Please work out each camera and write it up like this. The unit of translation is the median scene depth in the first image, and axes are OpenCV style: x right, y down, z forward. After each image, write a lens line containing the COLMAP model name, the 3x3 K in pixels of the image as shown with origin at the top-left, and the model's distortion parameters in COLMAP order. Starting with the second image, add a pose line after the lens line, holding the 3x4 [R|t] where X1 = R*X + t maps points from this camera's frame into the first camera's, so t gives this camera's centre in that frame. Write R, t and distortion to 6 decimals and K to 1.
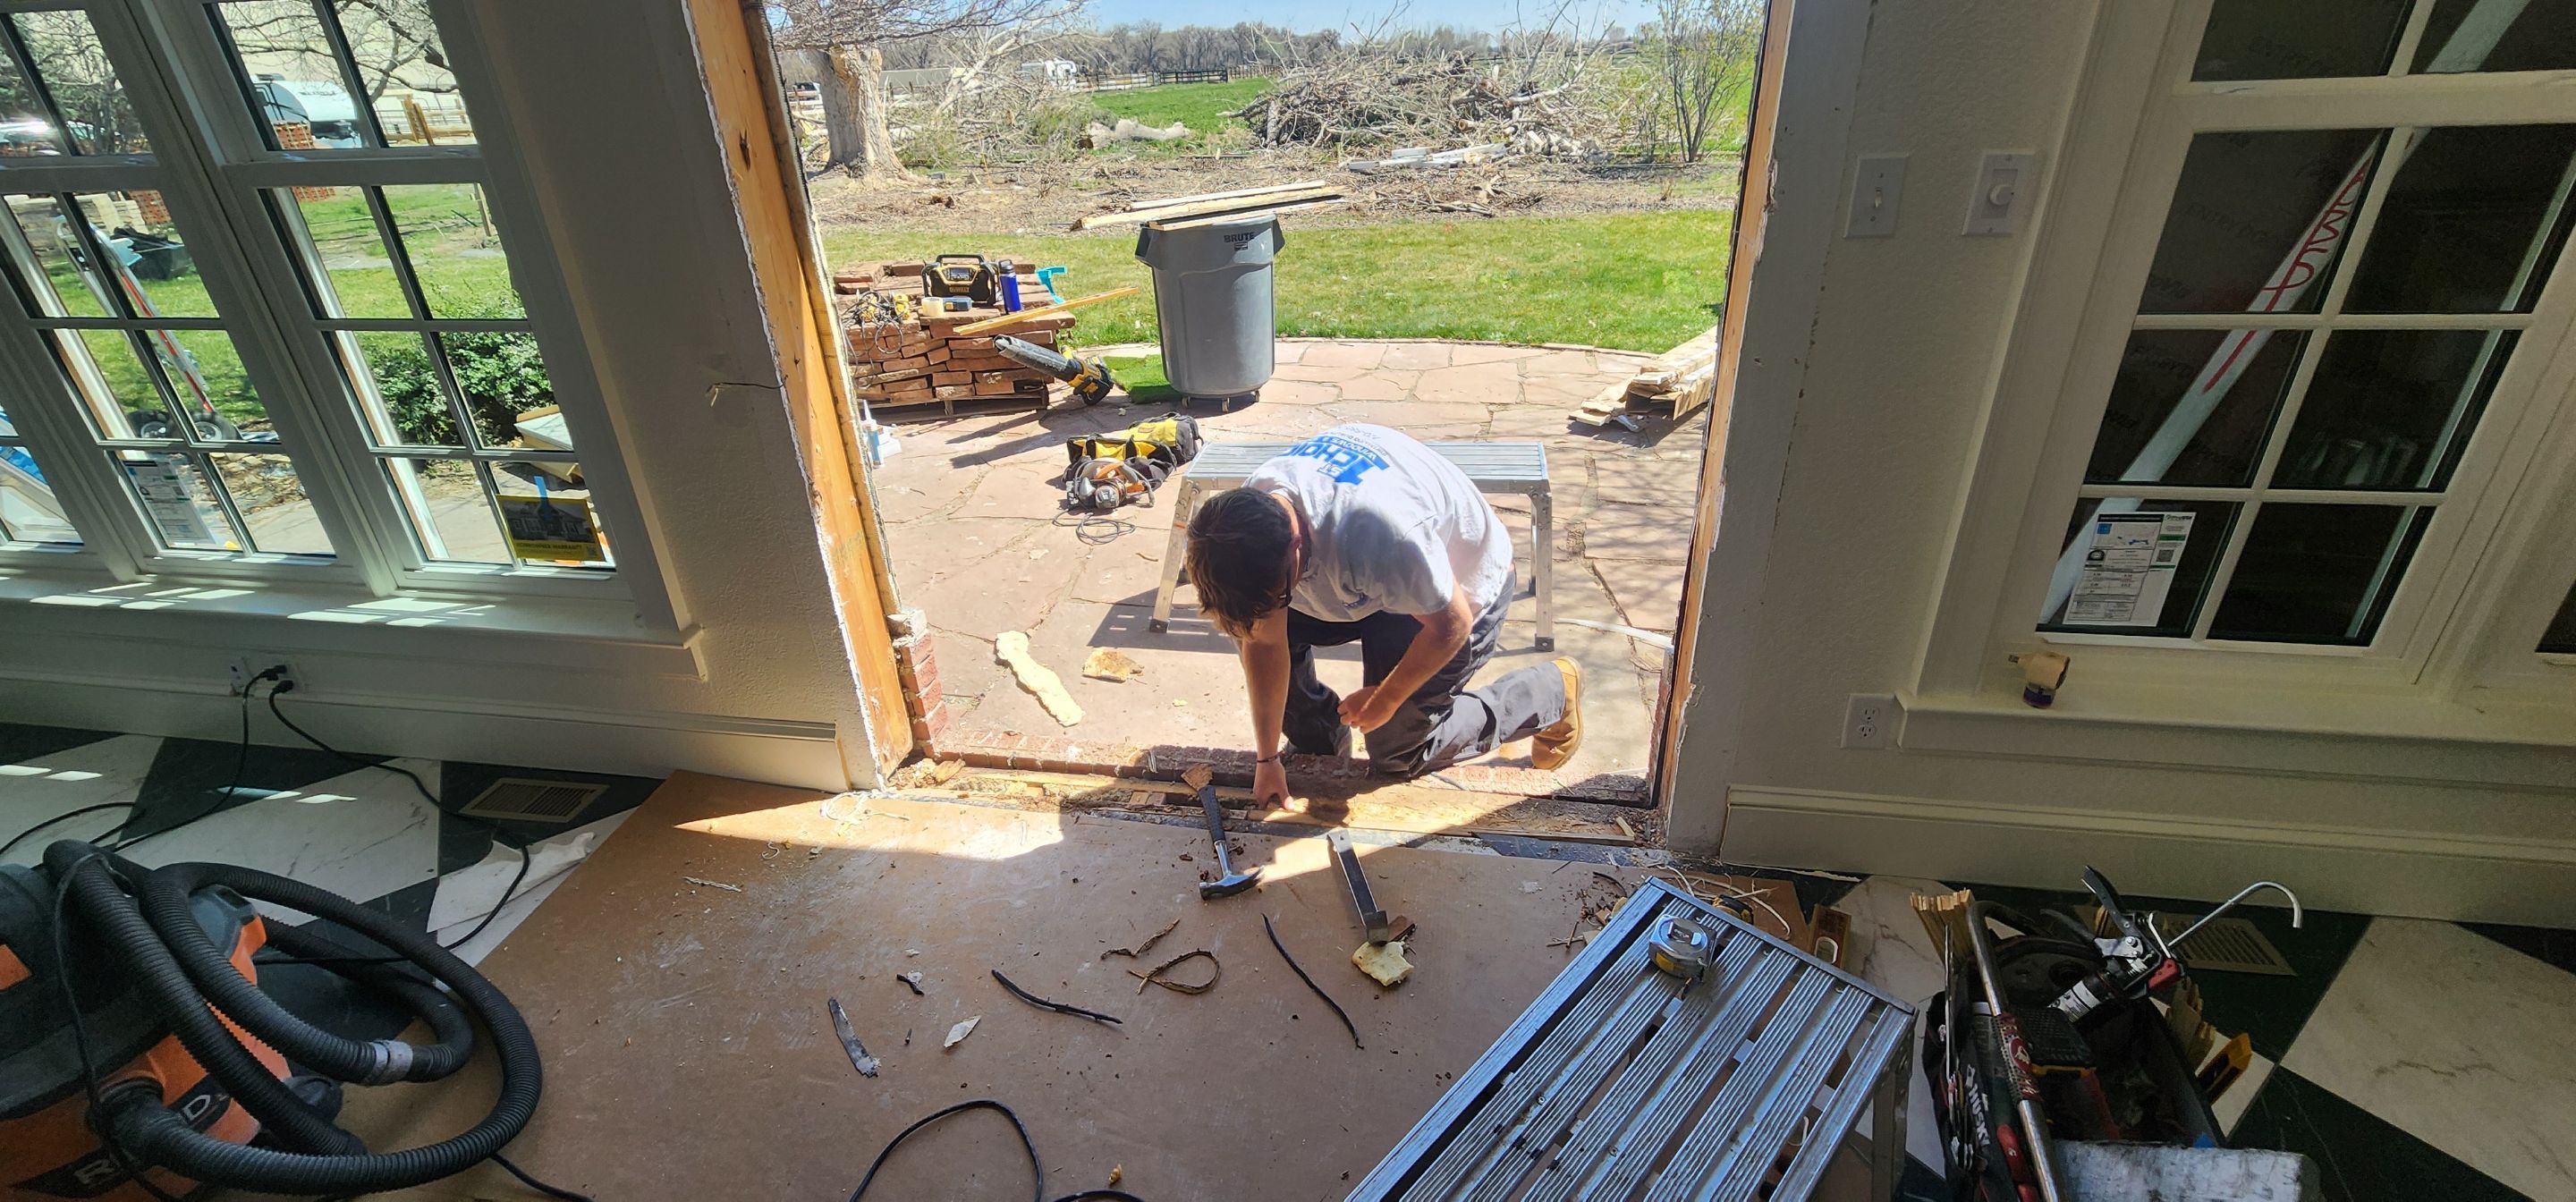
lens RADIAL K [[1020.9, 0, 1189.8], [0, 1020.9, 604.0], [0, 0, 1]] dist [0.001302, 0.000019]
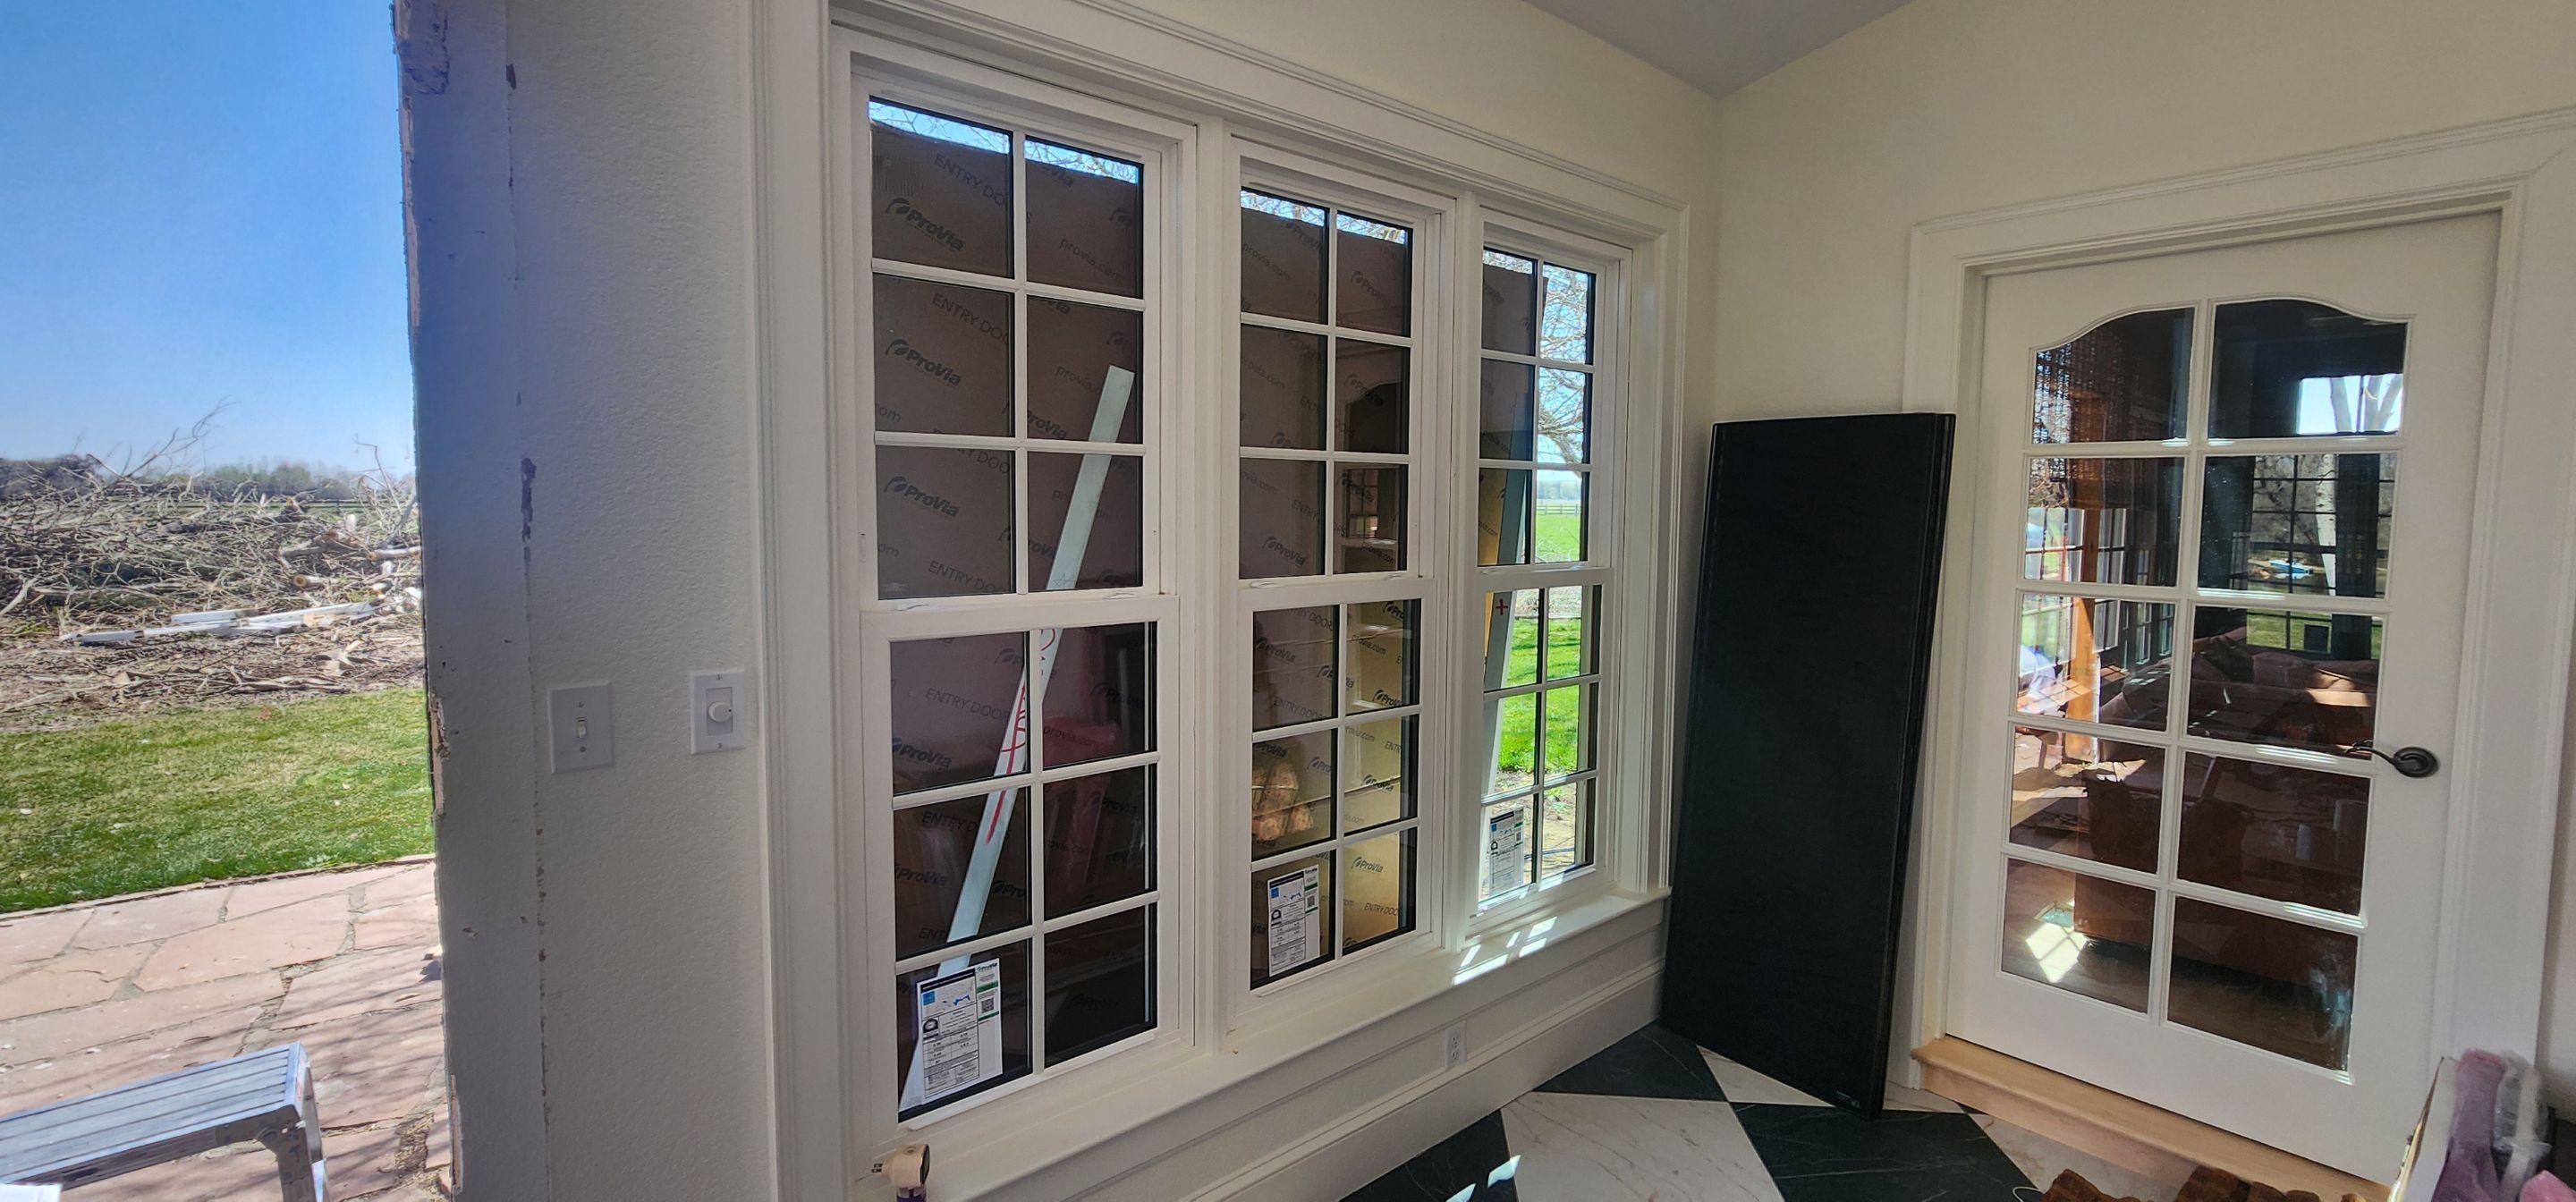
lens RADIAL K [[1061.7, 0, 1290.2], [0, 1061.7, 580.7], [0, 0, 1]] dist [0.000320, 0.000079]
pose [[0.645652, -0.012836, 0.763524, 0.171893], [0.308797, 0.918851, -0.245678, -0.044387], [-0.698411, 0.394397, 0.597221, -0.022048]]
